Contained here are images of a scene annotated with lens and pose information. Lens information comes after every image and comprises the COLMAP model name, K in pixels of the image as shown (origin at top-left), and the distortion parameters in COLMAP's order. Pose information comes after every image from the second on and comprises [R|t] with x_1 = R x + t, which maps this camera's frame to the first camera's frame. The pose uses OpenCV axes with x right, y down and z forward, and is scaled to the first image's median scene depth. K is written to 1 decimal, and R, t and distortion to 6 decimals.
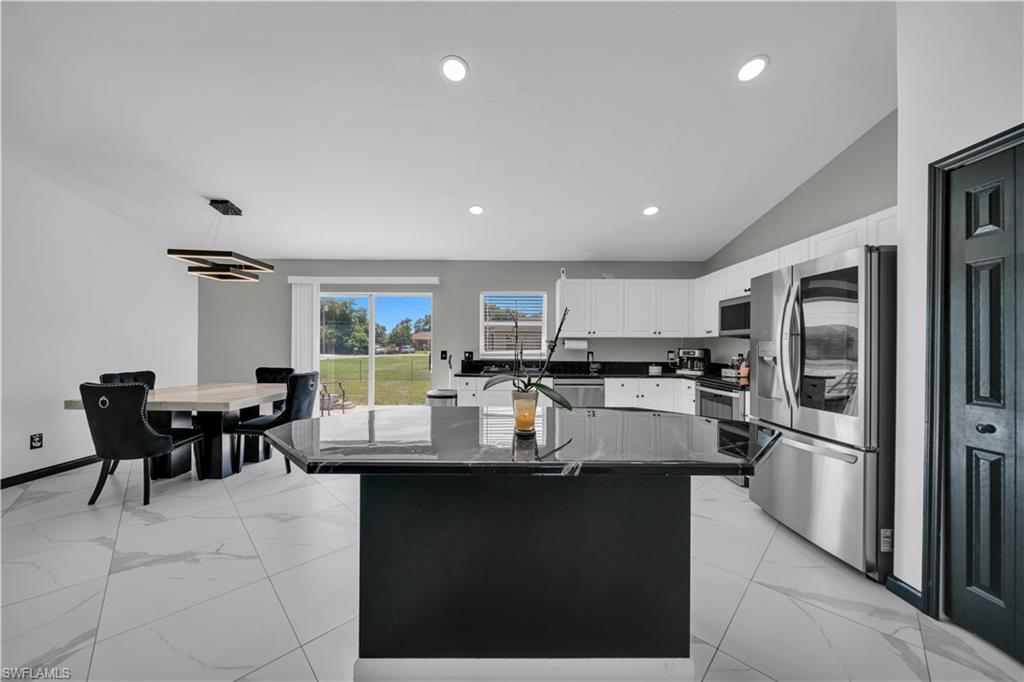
lens RADIAL K [[354.0, 0, 511.0], [0, 354.0, 346.9], [0, 0, 1]] dist [0.000055, -0.000551]
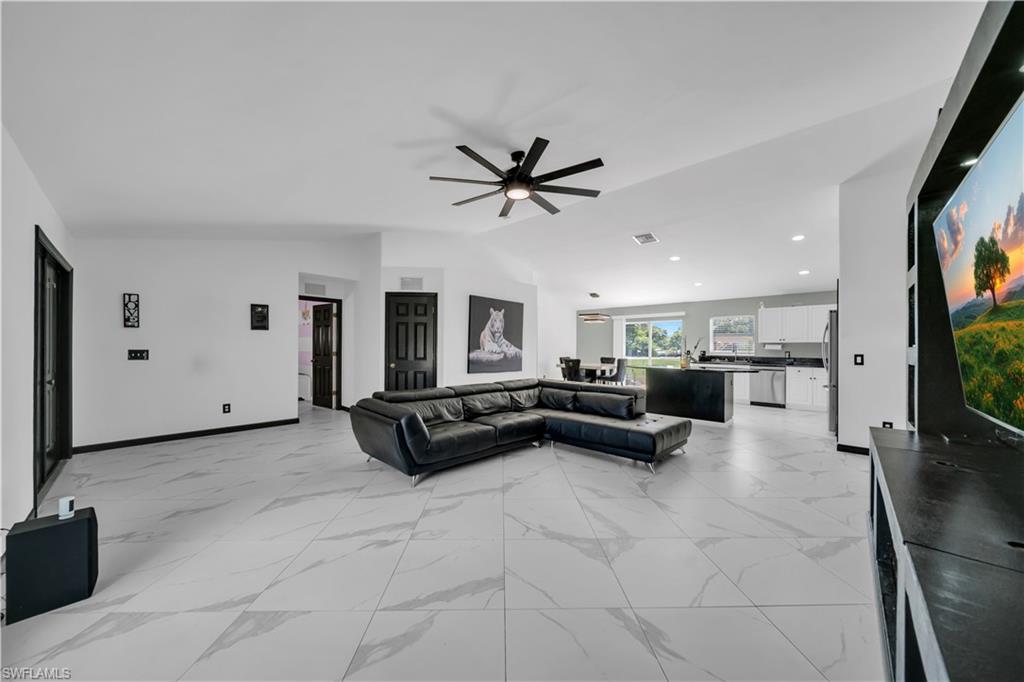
lens RADIAL K [[354.0, 0, 511.0], [0, 354.0, 346.9], [0, 0, 1]] dist [0.000055, -0.000551]
pose [[0.726211, -0.002630, -0.687467, 0.435286], [-0.003236, 0.999969, -0.007244, 0.009242], [0.687464, 0.007485, 0.726180, -1.049701]]
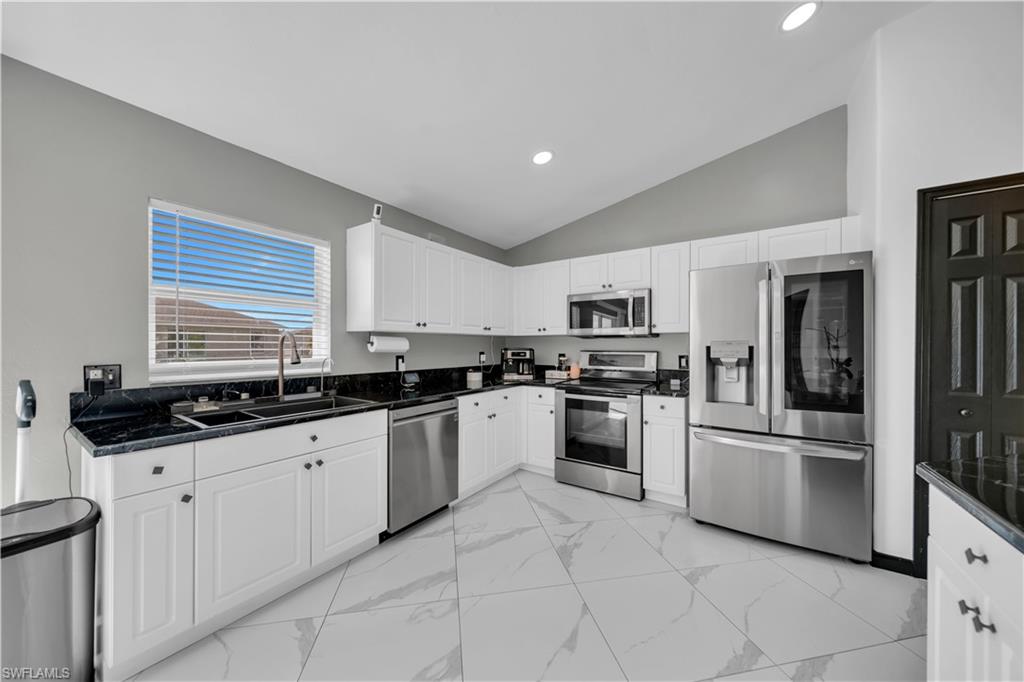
lens RADIAL K [[354.0, 0, 511.0], [0, 354.0, 346.9], [0, 0, 1]] dist [0.000055, -0.000551]
pose [[0.561750, -0.007143, 0.827276, -0.187844], [0.003796, 0.999974, 0.006057, -0.004720], [-0.827298, -0.000262, 0.561763, 0.515453]]
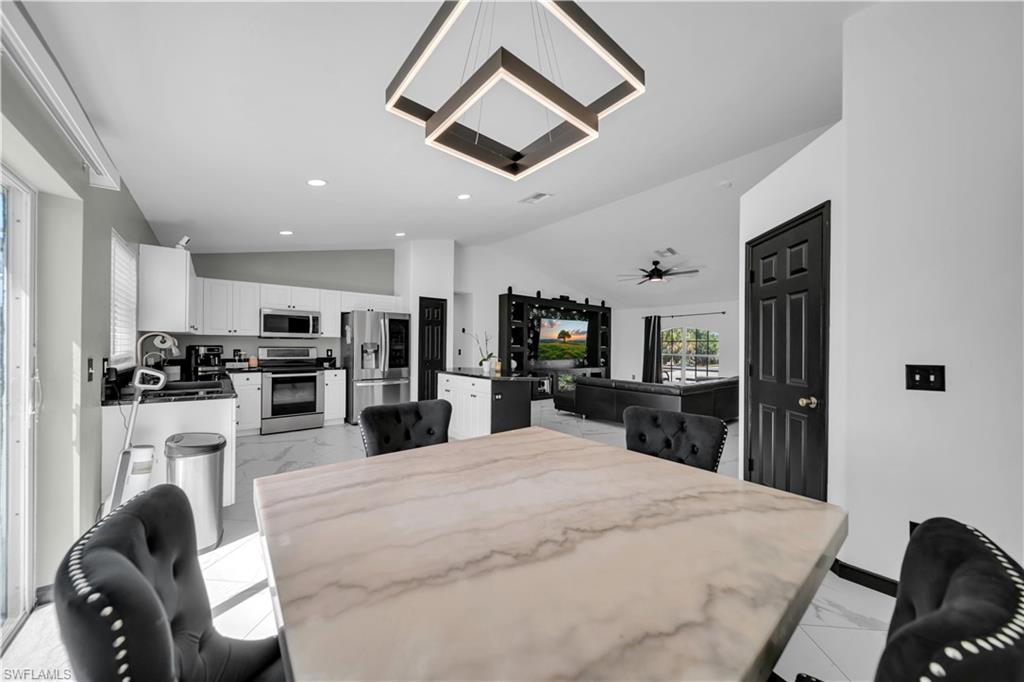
lens RADIAL K [[354.0, 0, 511.0], [0, 354.0, 346.9], [0, 0, 1]] dist [0.000055, -0.000551]
pose [[-0.640937, -0.012468, 0.767492, -0.817598], [-0.009926, 0.999919, 0.007955, -0.008185], [-0.767529, -0.002519, -0.641009, 0.938150]]
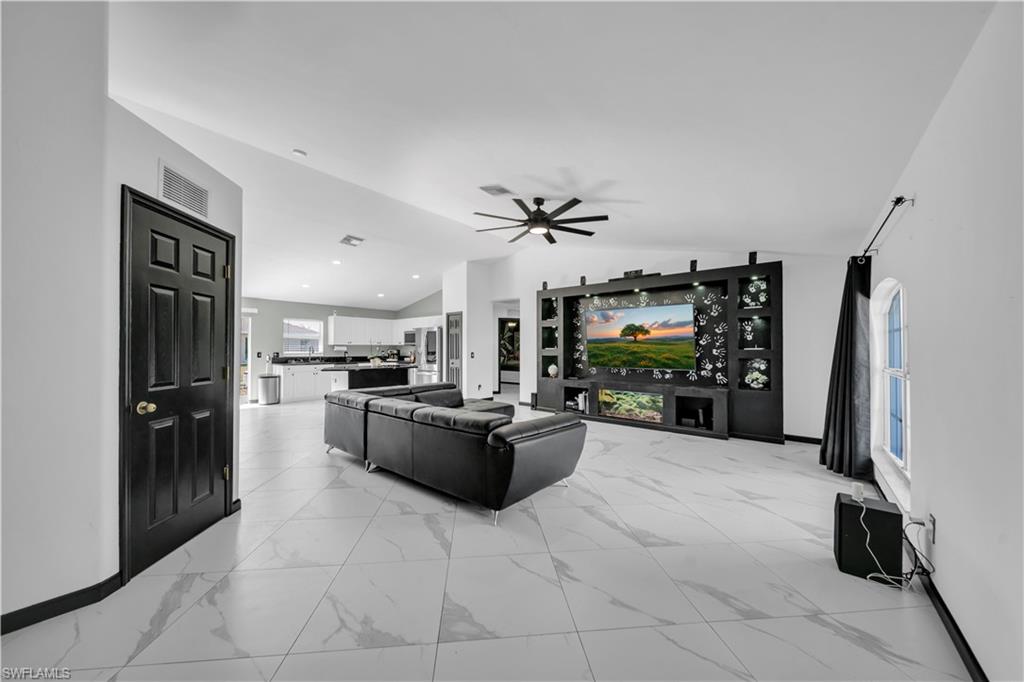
lens RADIAL K [[354.0, 0, 511.0], [0, 354.0, 346.9], [0, 0, 1]] dist [0.000055, -0.000551]
pose [[0.637480, -0.001273, 0.770465, -0.761056], [0.006103, 0.999976, -0.003396, -0.001422], [-0.770442, 0.006867, 0.637473, -1.049909]]
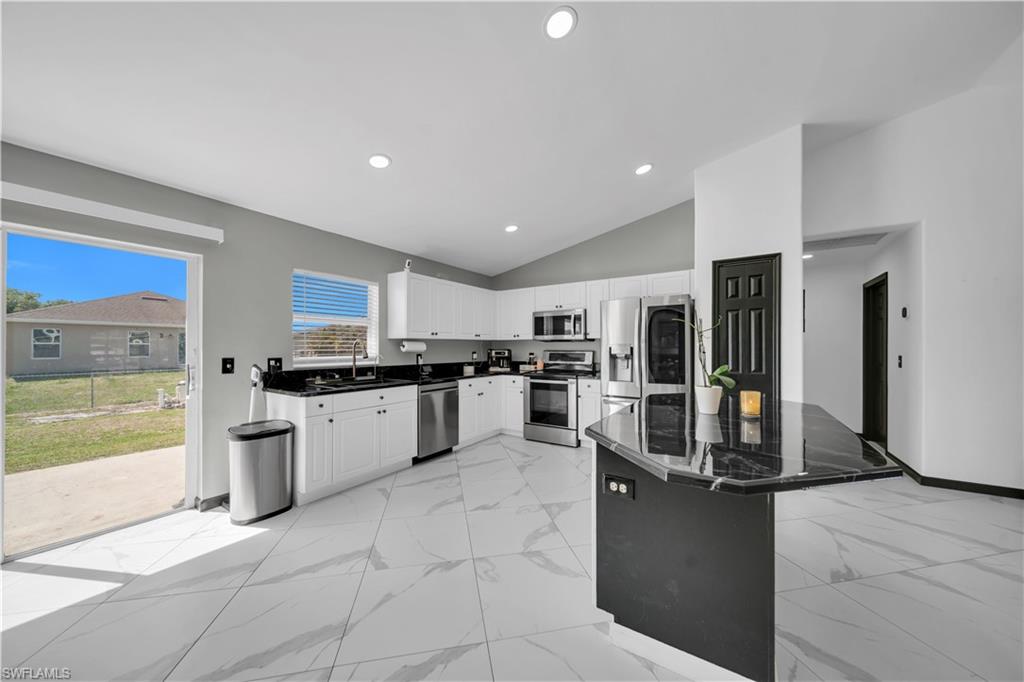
lens RADIAL K [[354.0, 0, 511.0], [0, 354.0, 346.9], [0, 0, 1]] dist [0.000055, -0.000551]
pose [[0.548364, -0.005323, 0.836223, -0.442516], [0.007068, 0.999974, 0.001730, -0.005202], [-0.836210, 0.004962, 0.548387, 0.301338]]
